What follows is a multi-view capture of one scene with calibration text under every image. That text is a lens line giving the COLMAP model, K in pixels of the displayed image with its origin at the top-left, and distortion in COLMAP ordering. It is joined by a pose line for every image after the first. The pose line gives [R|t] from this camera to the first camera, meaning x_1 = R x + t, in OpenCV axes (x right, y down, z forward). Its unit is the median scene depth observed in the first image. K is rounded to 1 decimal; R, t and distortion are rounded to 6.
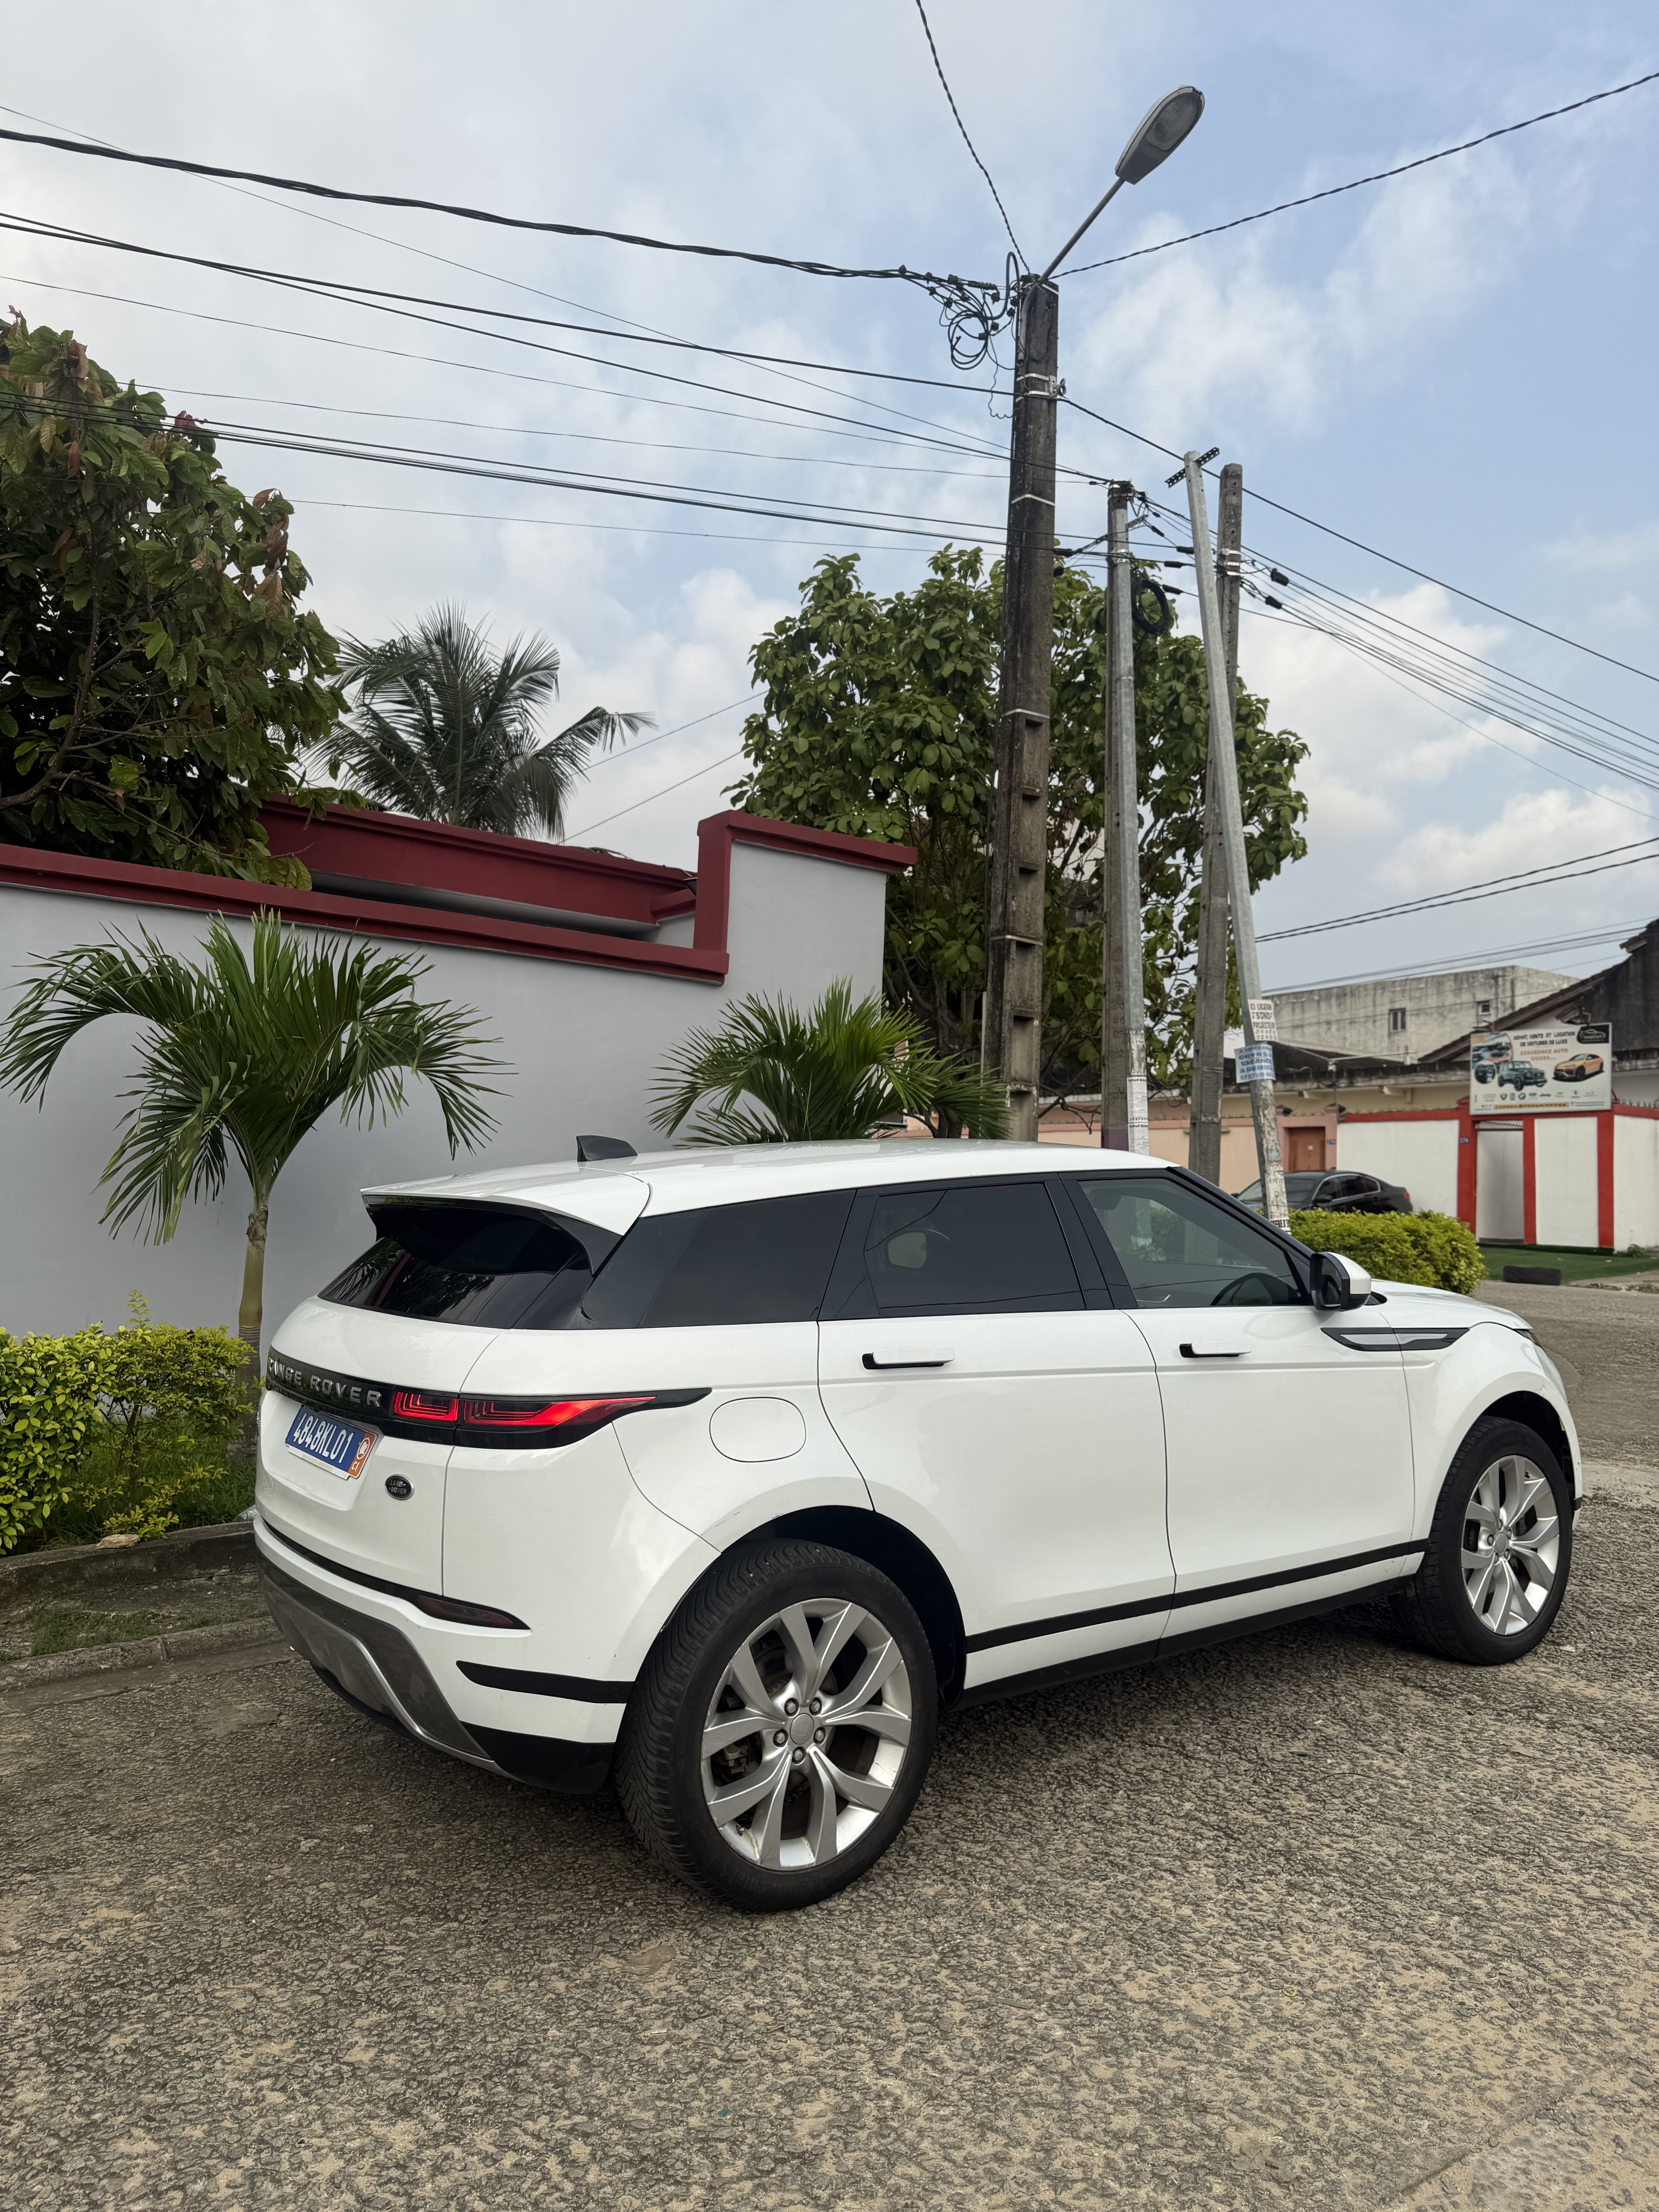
lens RADIAL K [[1569.0, 0, 826.6], [0, 1569.0, 1110.8], [0, 0, 1]] dist [0.028050, -0.031032]
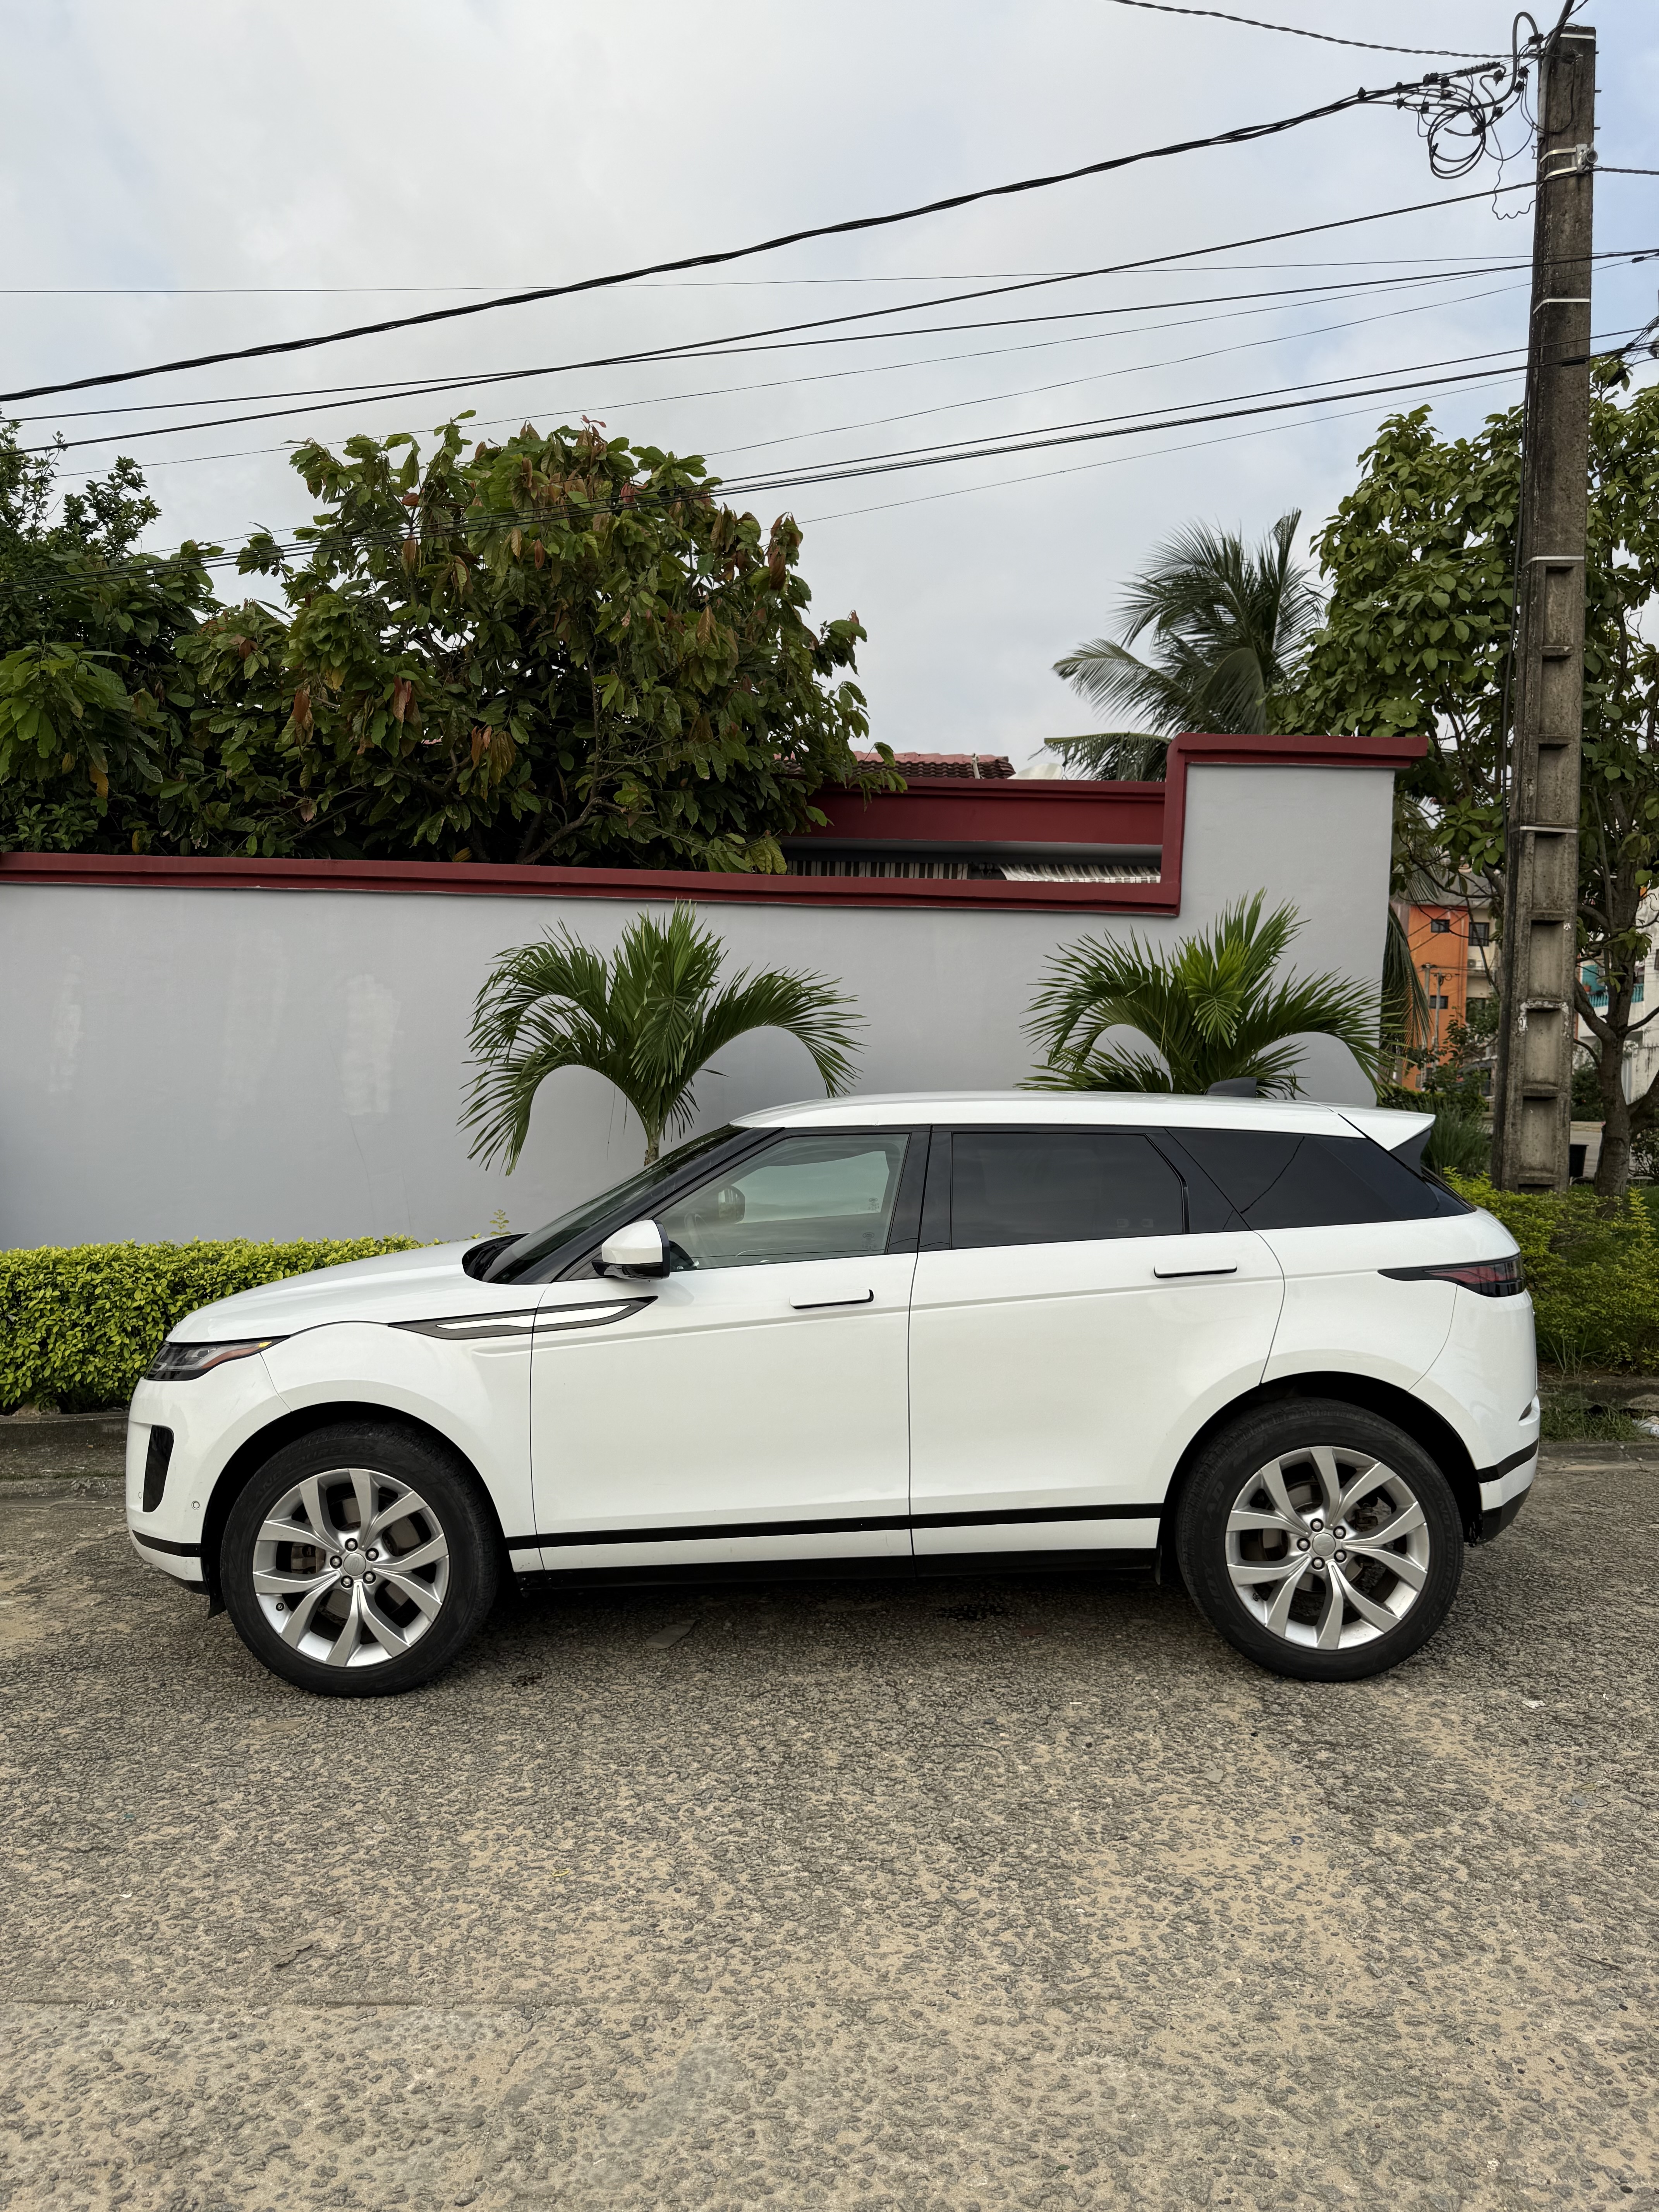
lens RADIAL K [[1569.0, 0, 818.3], [0, 1569.0, 1110.3], [0, 0, 1]] dist [0.028050, -0.031032]
pose [[0.802706, -0.008573, -0.596313, 0.353827], [0.040040, 0.998415, 0.039545, -0.007168], [0.595029, -0.055619, 0.801777, 0.075240]]
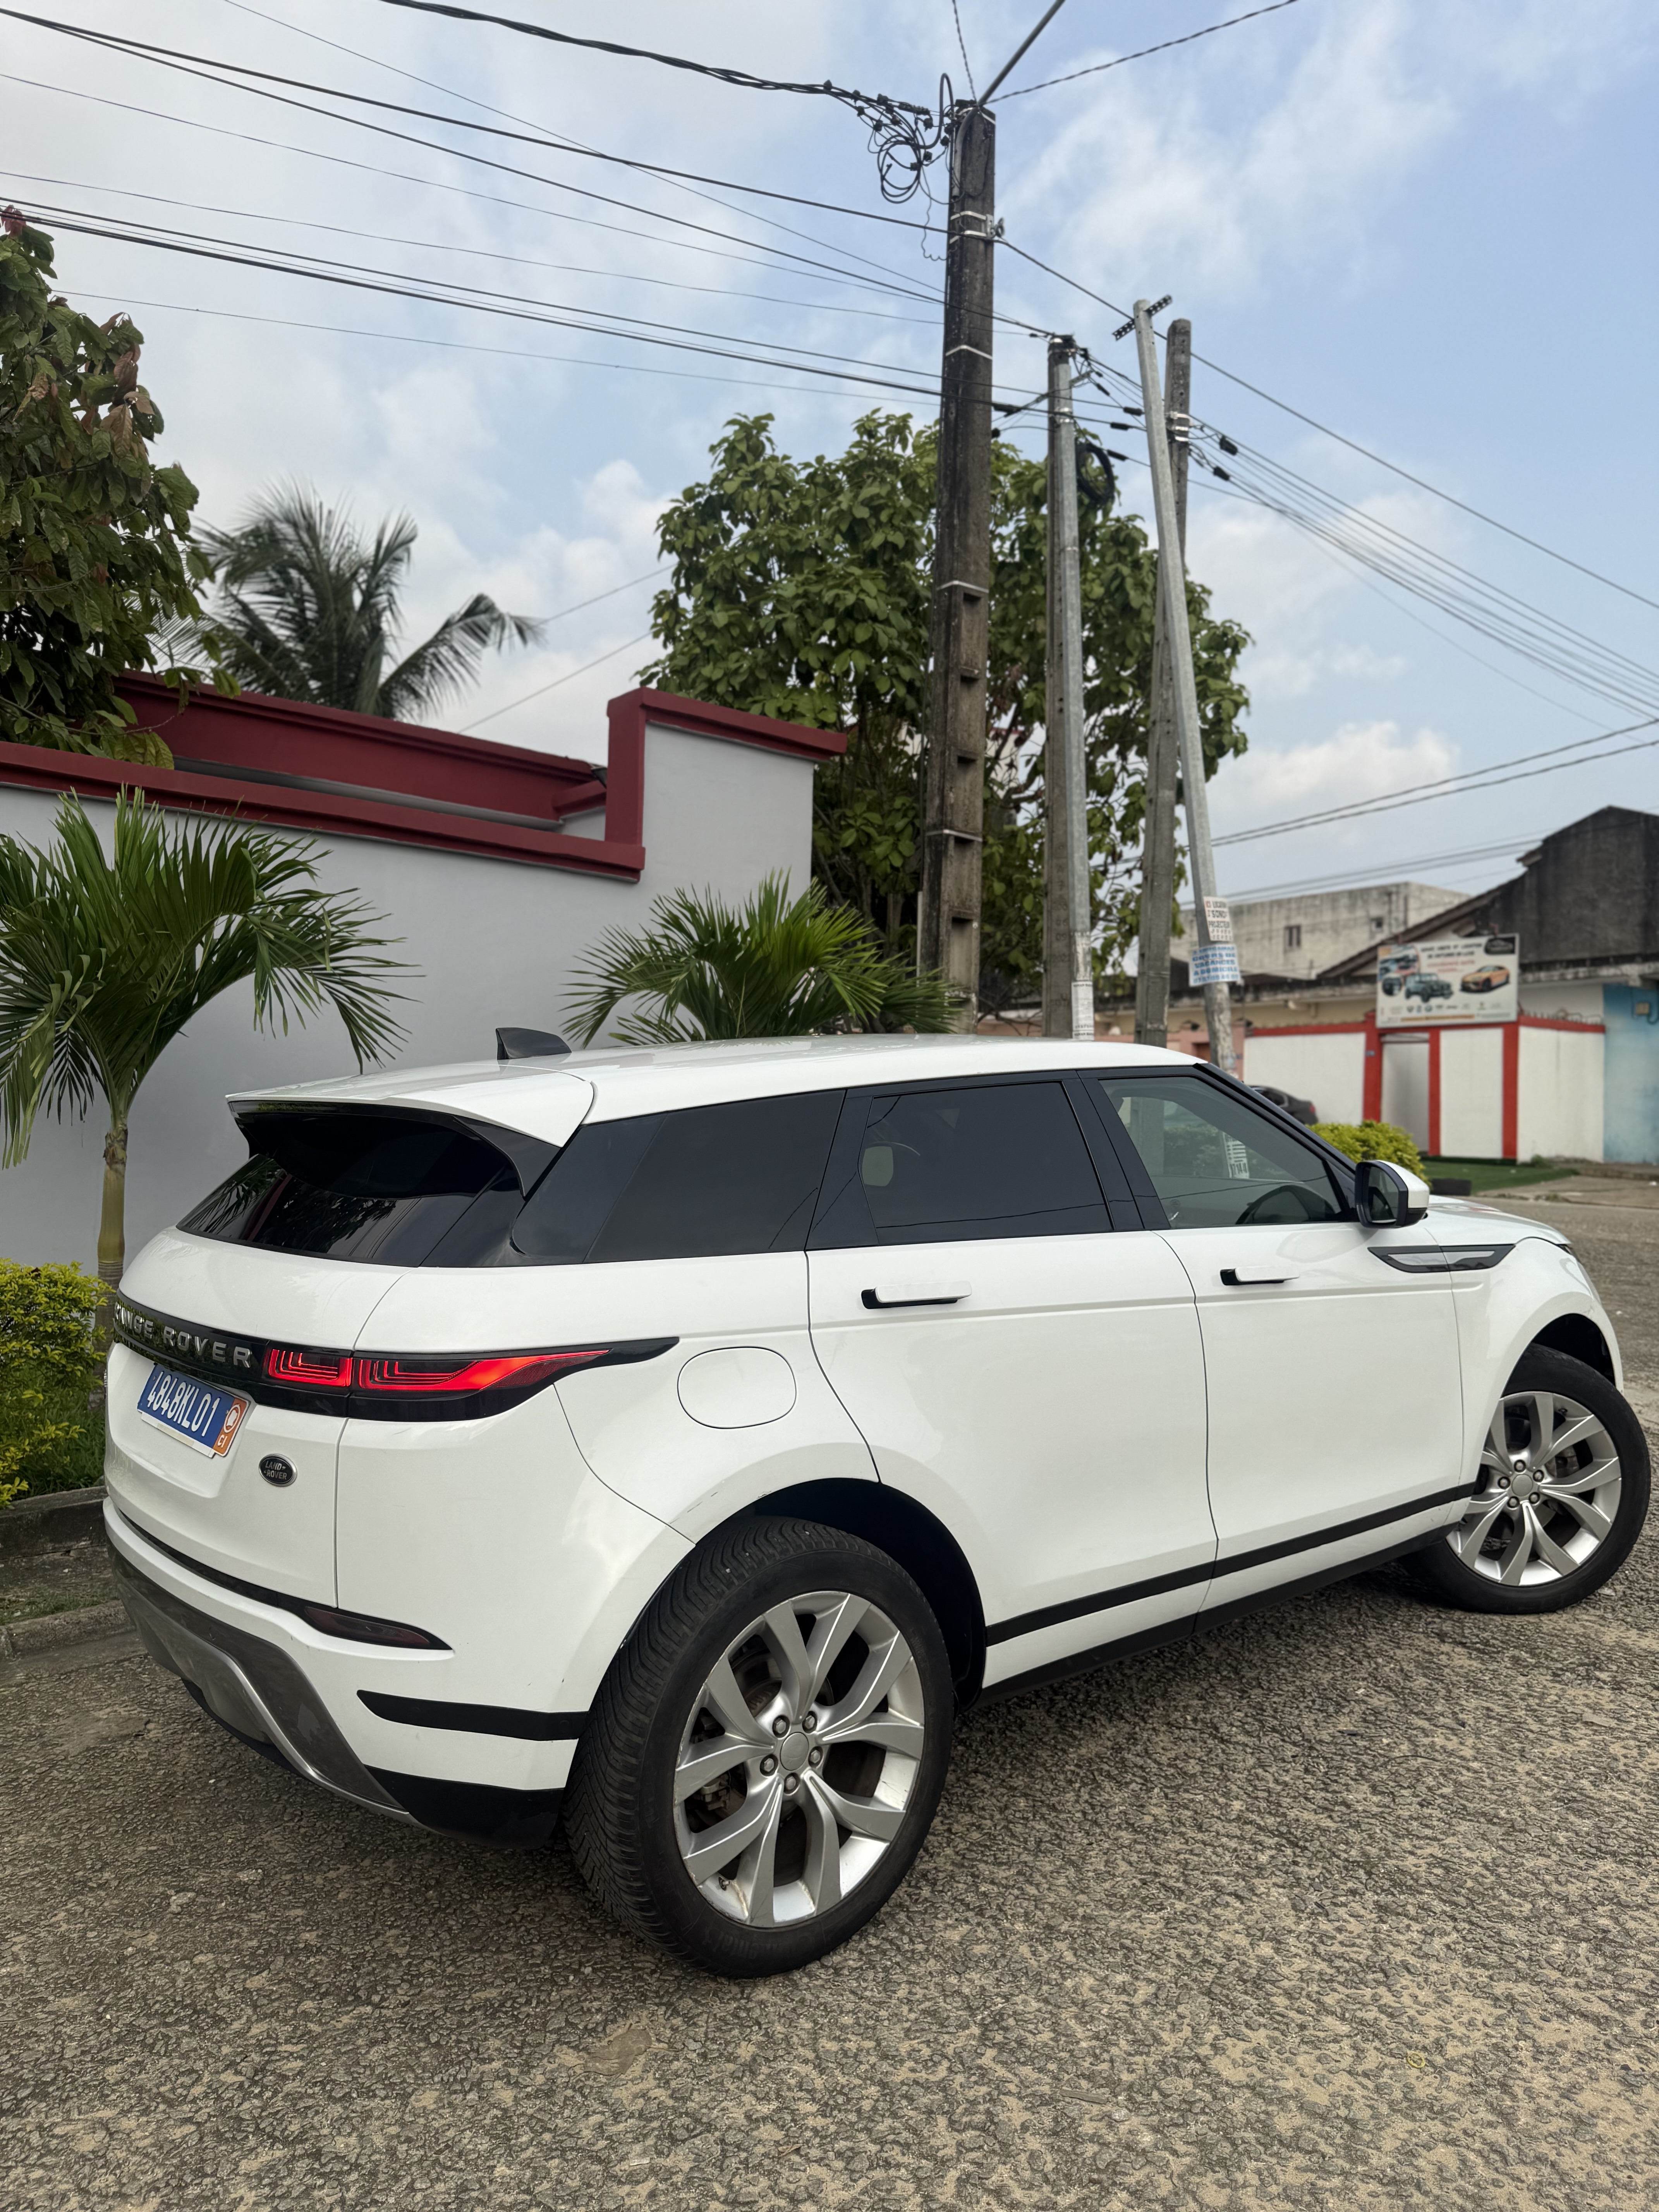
lens RADIAL K [[1569.0, 0, 832.2], [0, 1569.0, 1112.7], [0, 0, 1]] dist [0.028050, -0.031032]
pose [[0.997631, -0.010069, 0.068051, -0.017981], [0.006569, 0.998653, 0.051462, 0.008458], [-0.068477, -0.050893, 0.996354, 0.074705]]
